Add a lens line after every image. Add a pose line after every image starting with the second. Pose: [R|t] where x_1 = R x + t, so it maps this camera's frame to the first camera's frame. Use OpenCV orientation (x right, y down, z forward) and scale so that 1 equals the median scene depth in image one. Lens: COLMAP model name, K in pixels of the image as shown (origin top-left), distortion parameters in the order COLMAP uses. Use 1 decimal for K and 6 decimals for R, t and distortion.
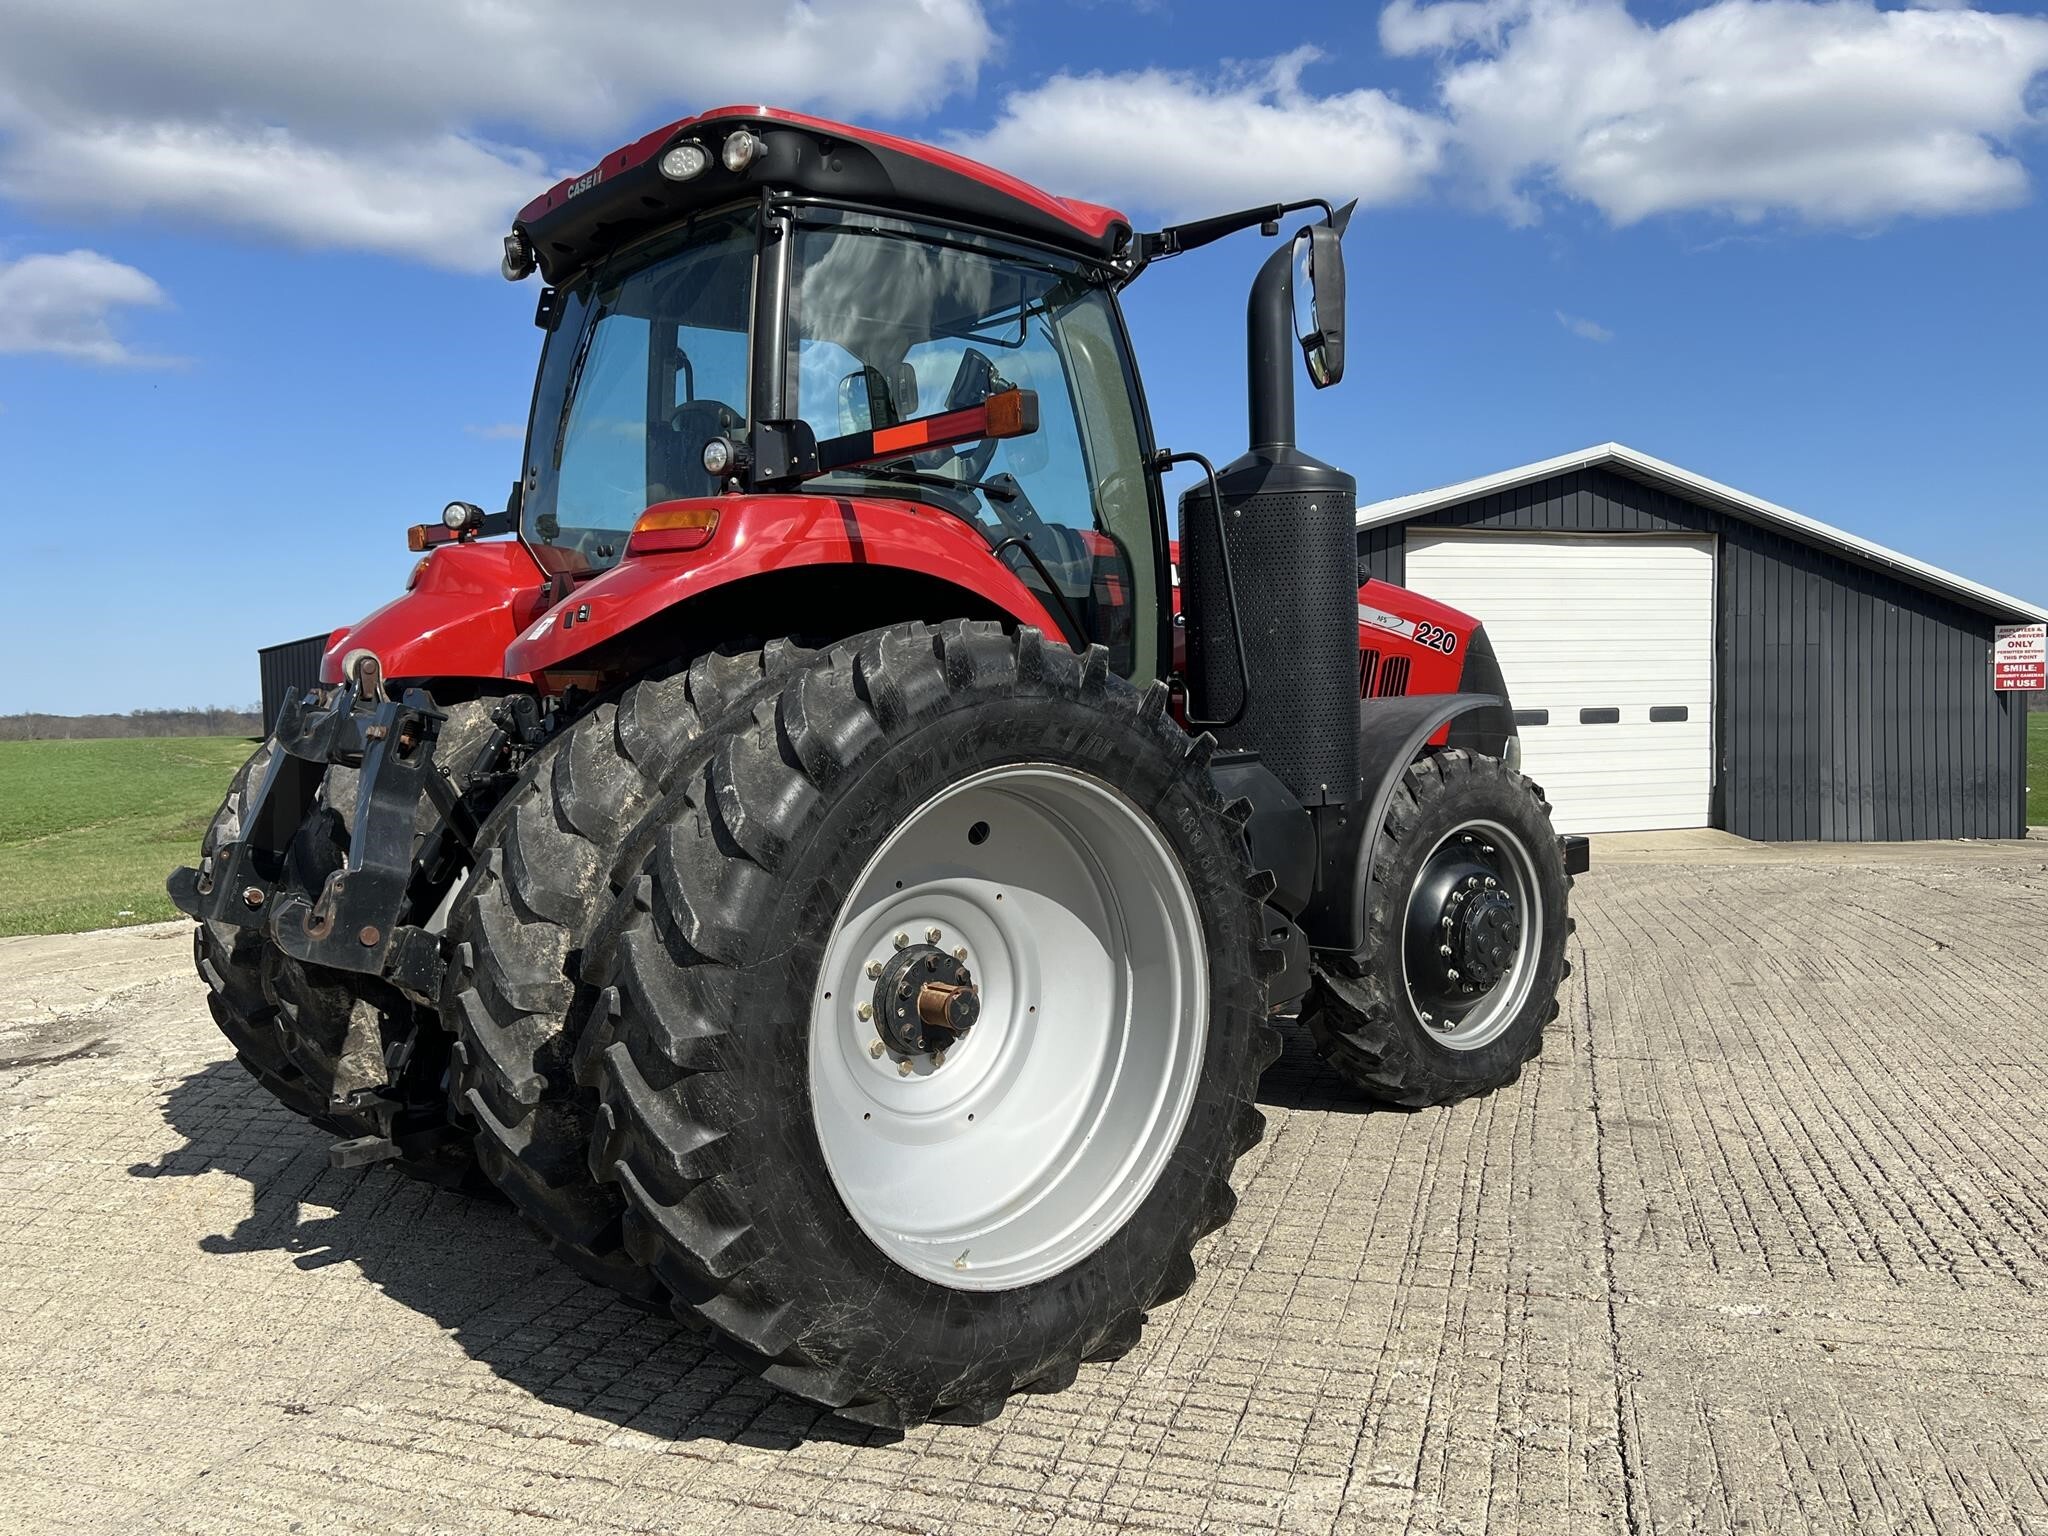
lens RADIAL K [[1648.6, 0, 1066.3], [0, 1648.6, 774.5], [0, 0, 1]] dist [0.044856, -0.084181]
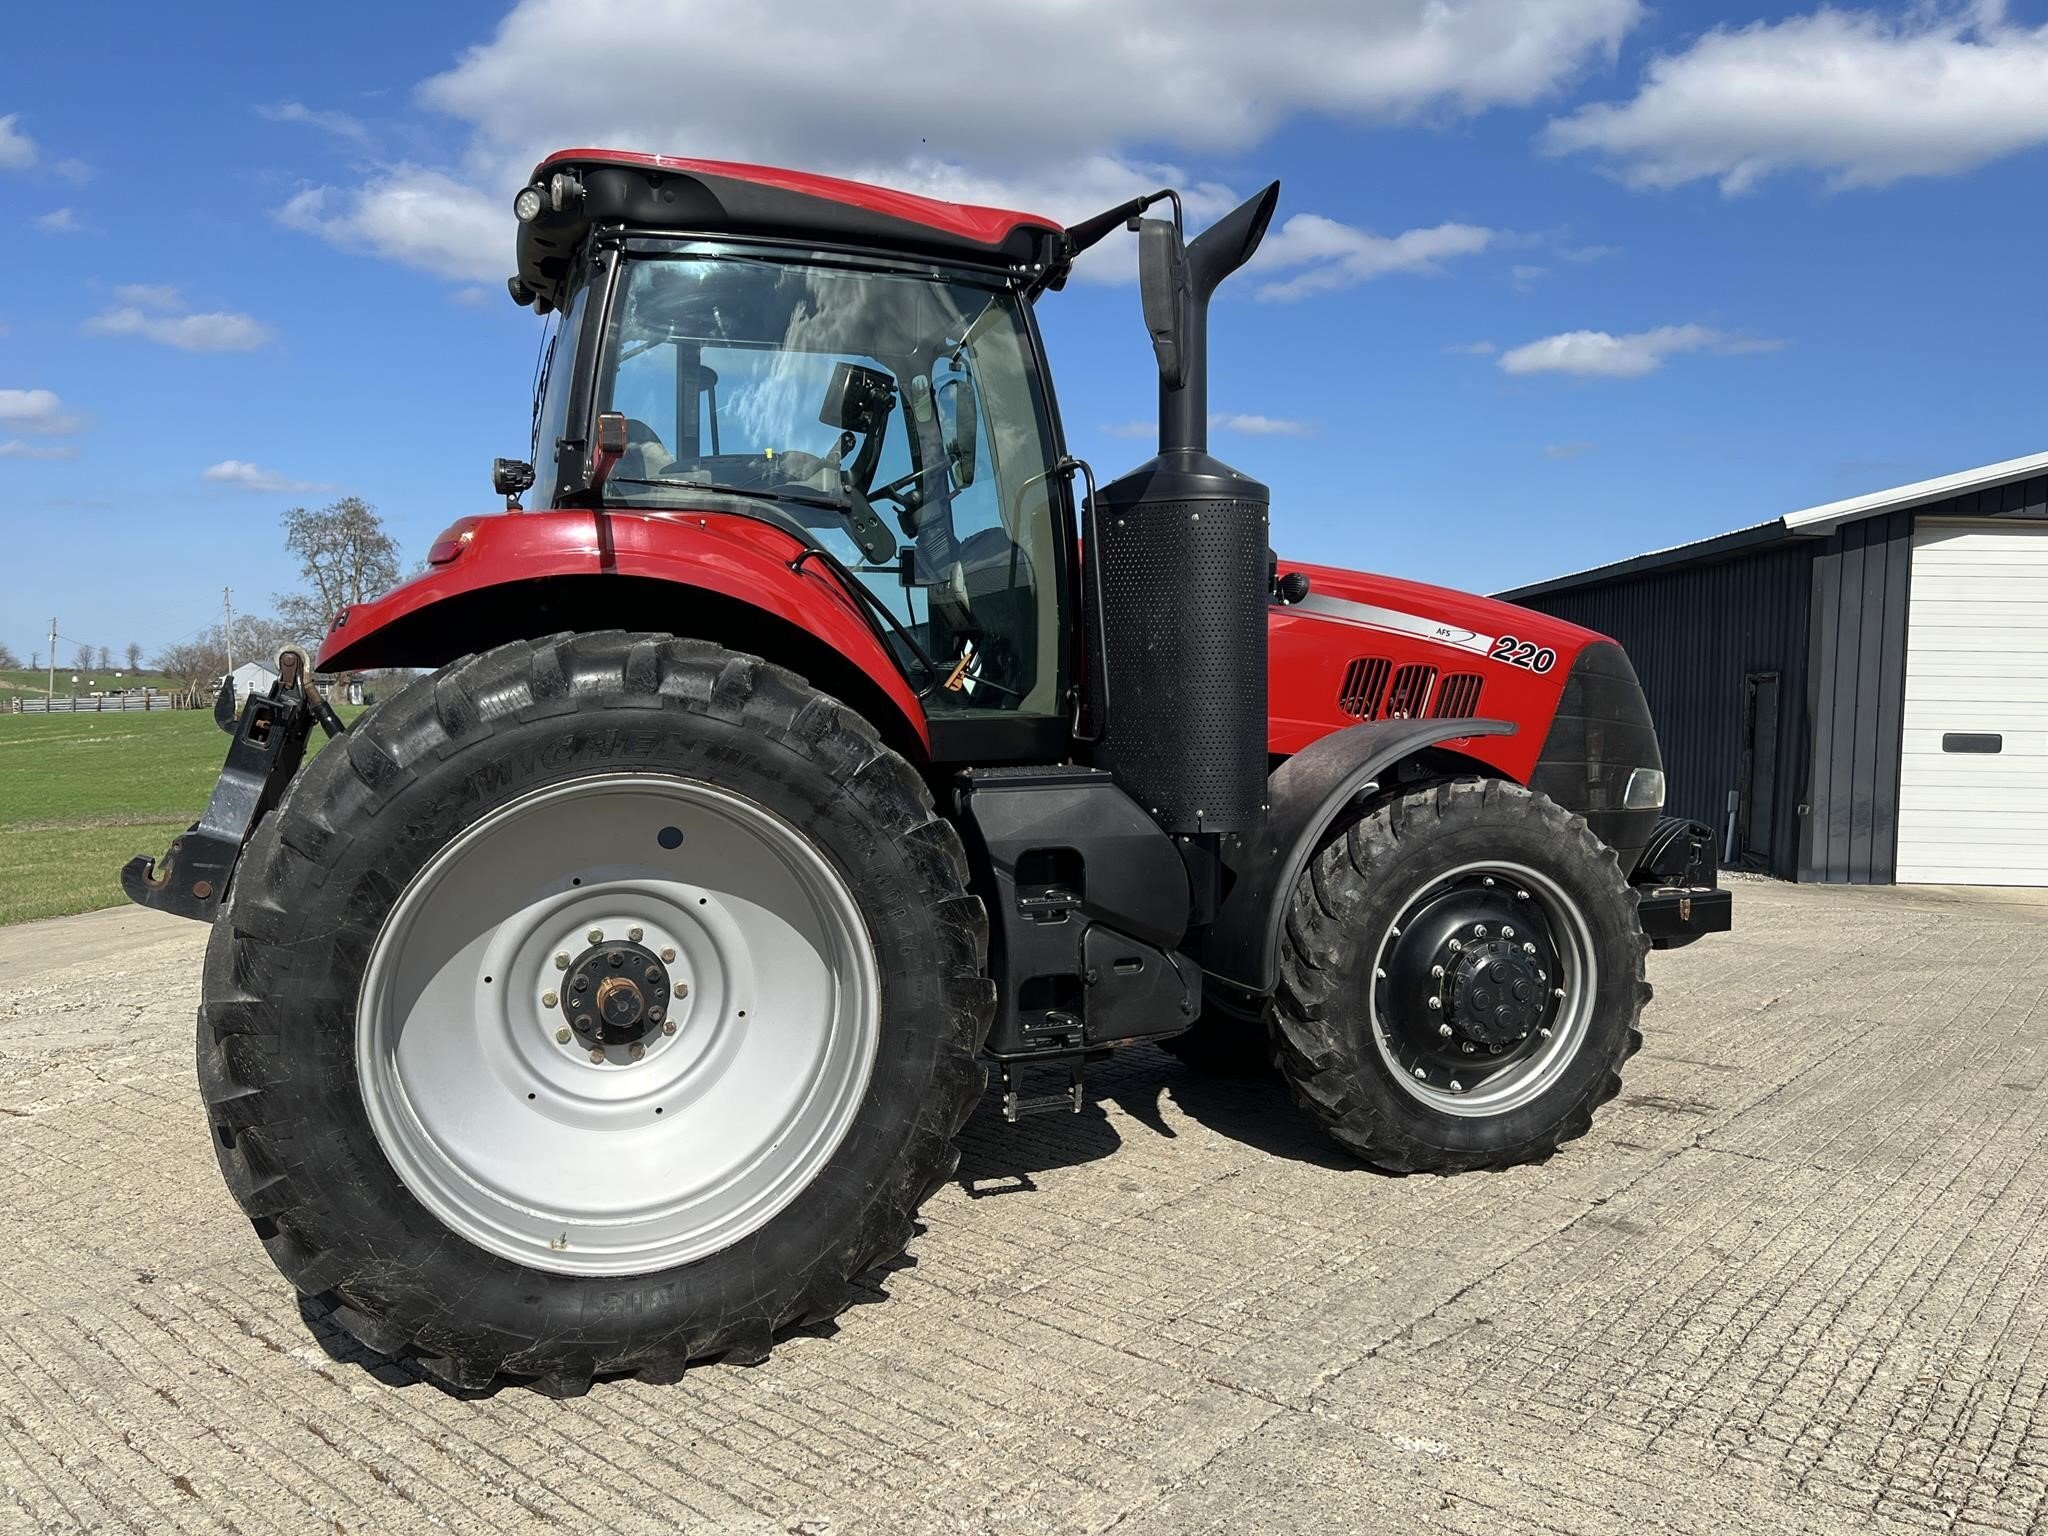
lens RADIAL K [[1648.6, 0, 1053.5], [0, 1648.6, 777.7], [0, 0, 1]] dist [0.044856, -0.084181]
pose [[0.927783, 0.052870, -0.369357, 0.500733], [-0.050651, 0.998593, 0.015711, -0.027827], [0.369668, 0.004132, 0.929155, 0.113443]]
